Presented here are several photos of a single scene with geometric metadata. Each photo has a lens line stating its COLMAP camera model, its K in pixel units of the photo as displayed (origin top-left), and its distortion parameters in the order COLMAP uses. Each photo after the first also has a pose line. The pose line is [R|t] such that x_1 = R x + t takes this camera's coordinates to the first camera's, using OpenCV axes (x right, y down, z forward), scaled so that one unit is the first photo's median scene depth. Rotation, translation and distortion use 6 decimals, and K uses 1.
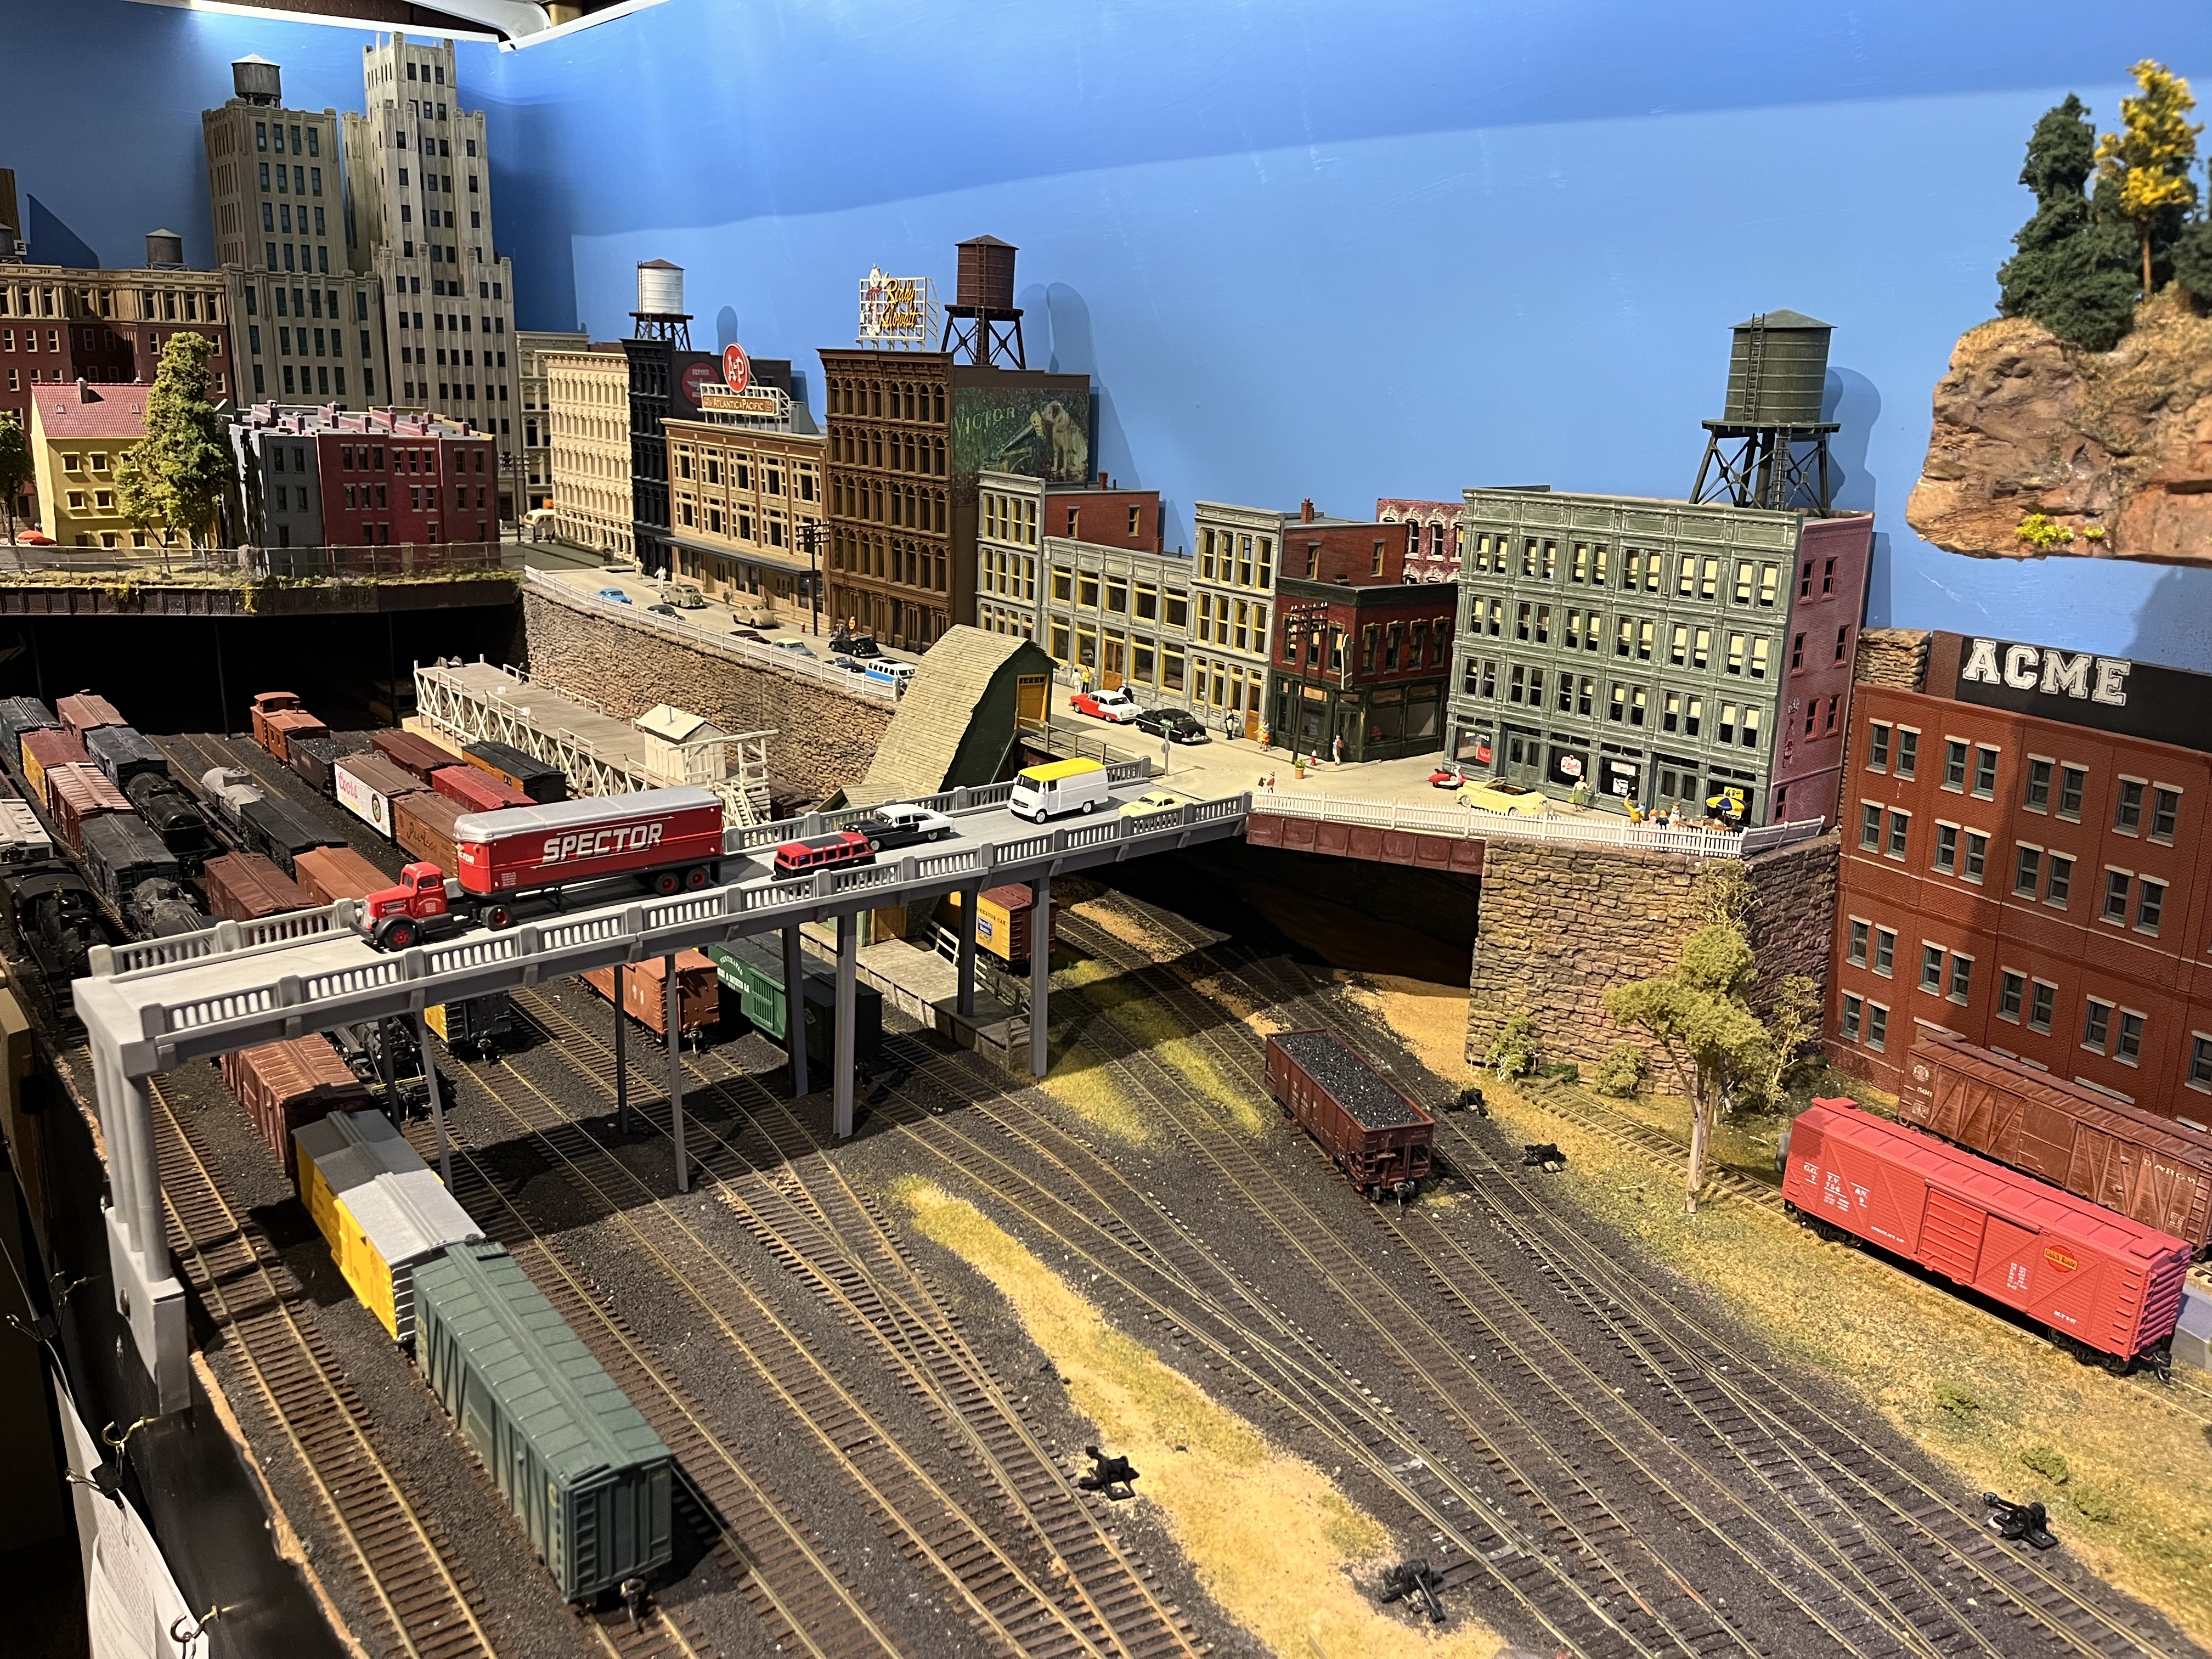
lens RADIAL K [[1702.5, 0, 1100.4], [0, 1702.5, 839.0], [0, 0, 1]] dist [0.055612, -0.084720]
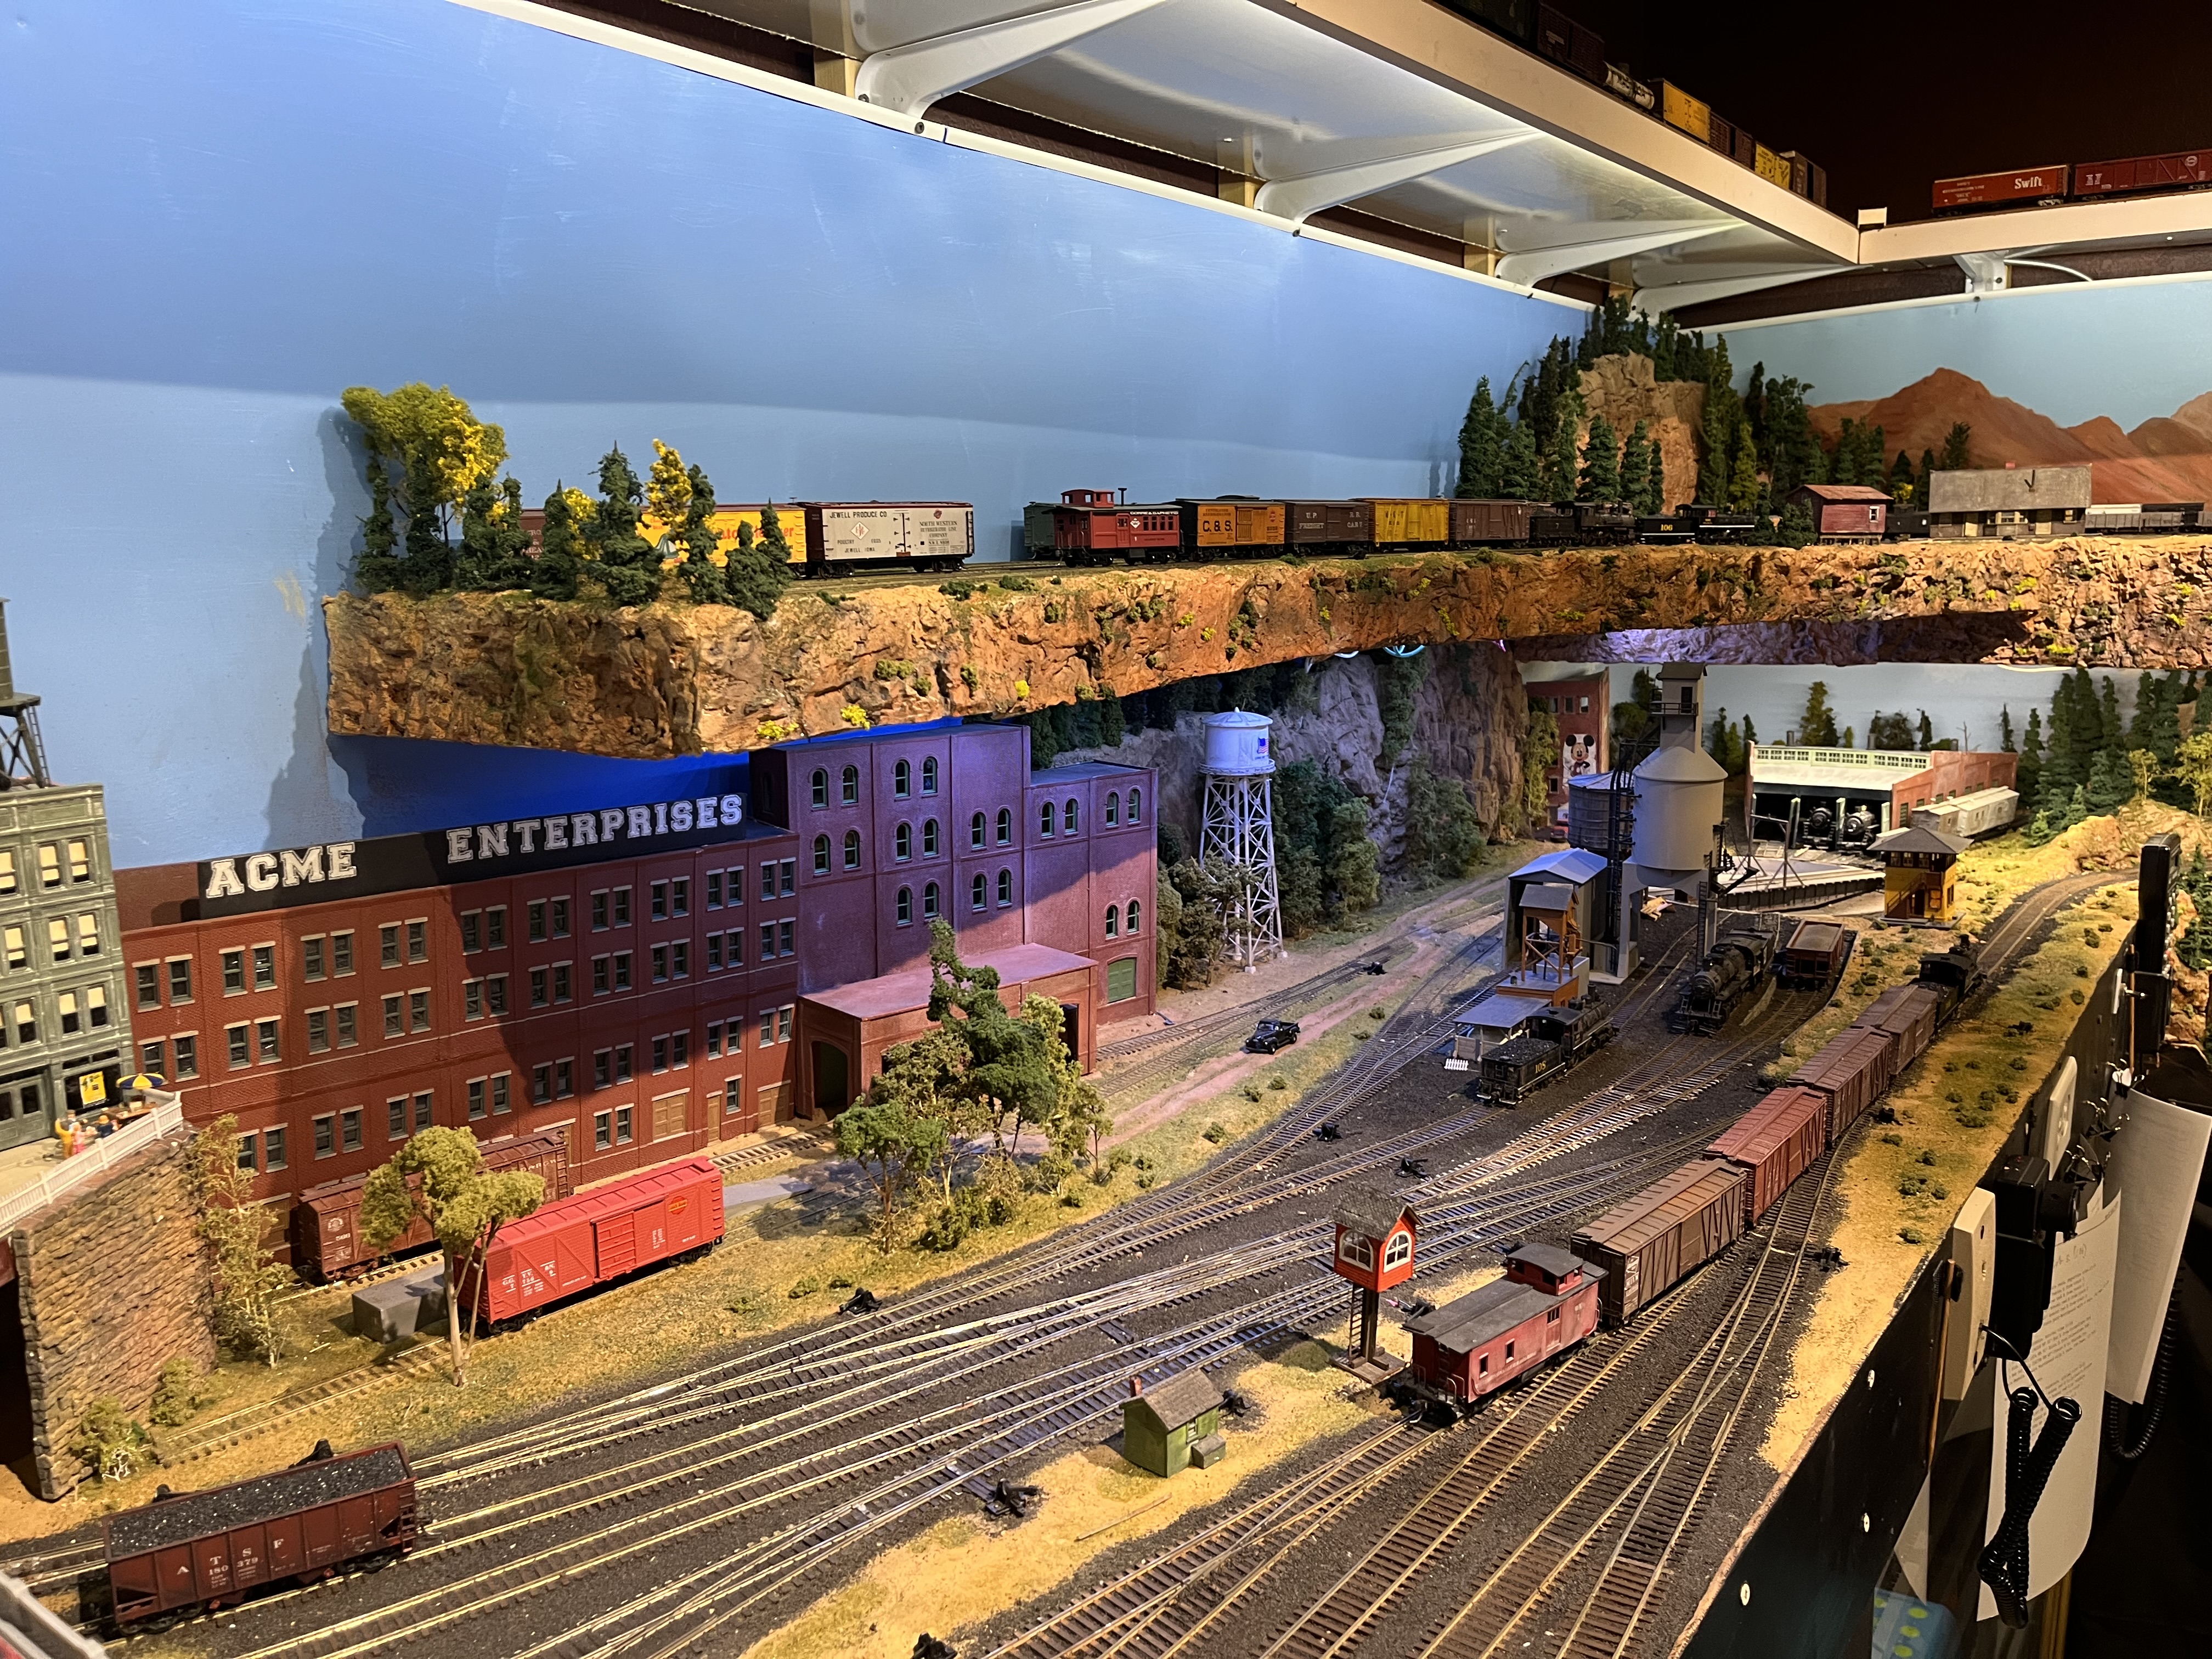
lens RADIAL K [[1678.9, 0, 1106.0], [0, 1678.9, 829.5], [0, 0, 1]] dist [0.082977, -0.110513]
pose [[-0.257277, -0.192233, 0.947024, -0.713726], [0.261822, 0.929490, 0.259803, -0.282777], [-0.930192, 0.314794, -0.188806, 0.688622]]
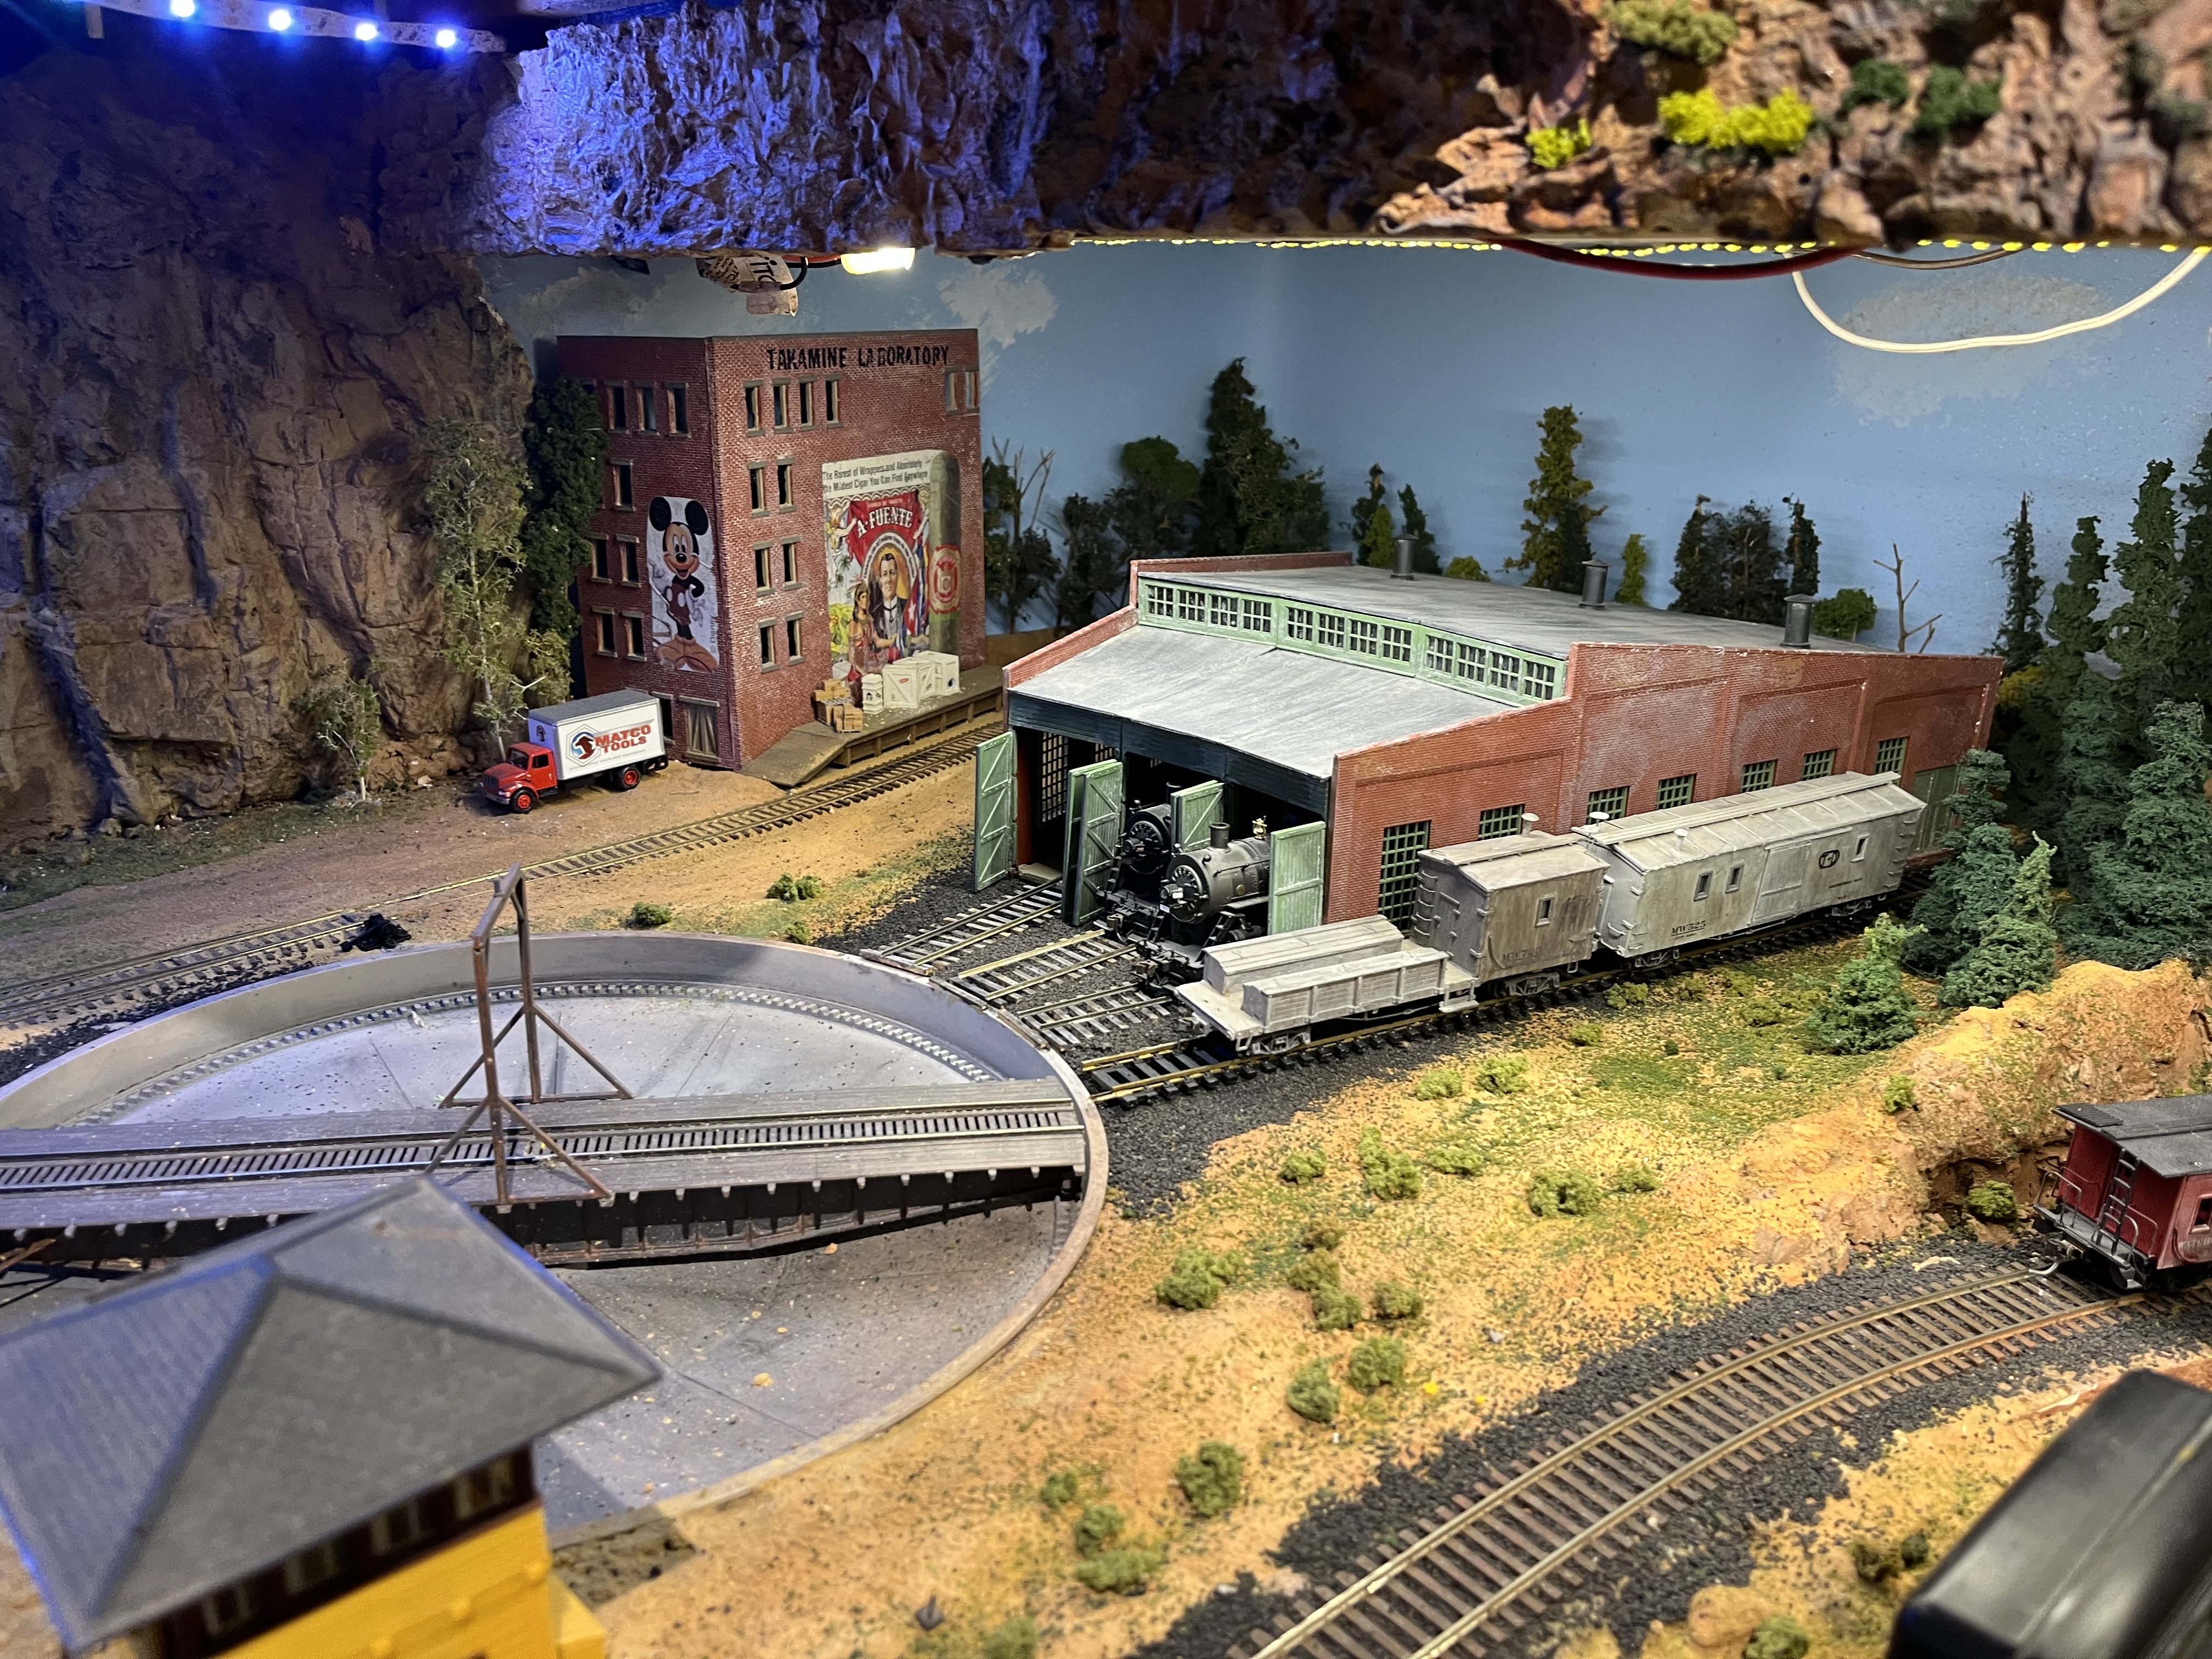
lens RADIAL K [[1678.9, 0, 1106.0], [0, 1678.9, 829.5], [0, 0, 1]] dist [0.082977, -0.110513]
pose [[-0.067592, -0.343679, 0.936652, -0.319792], [0.230415, 0.908043, 0.349809, -0.103065], [-0.970742, 0.239463, 0.017812, 0.284322]]
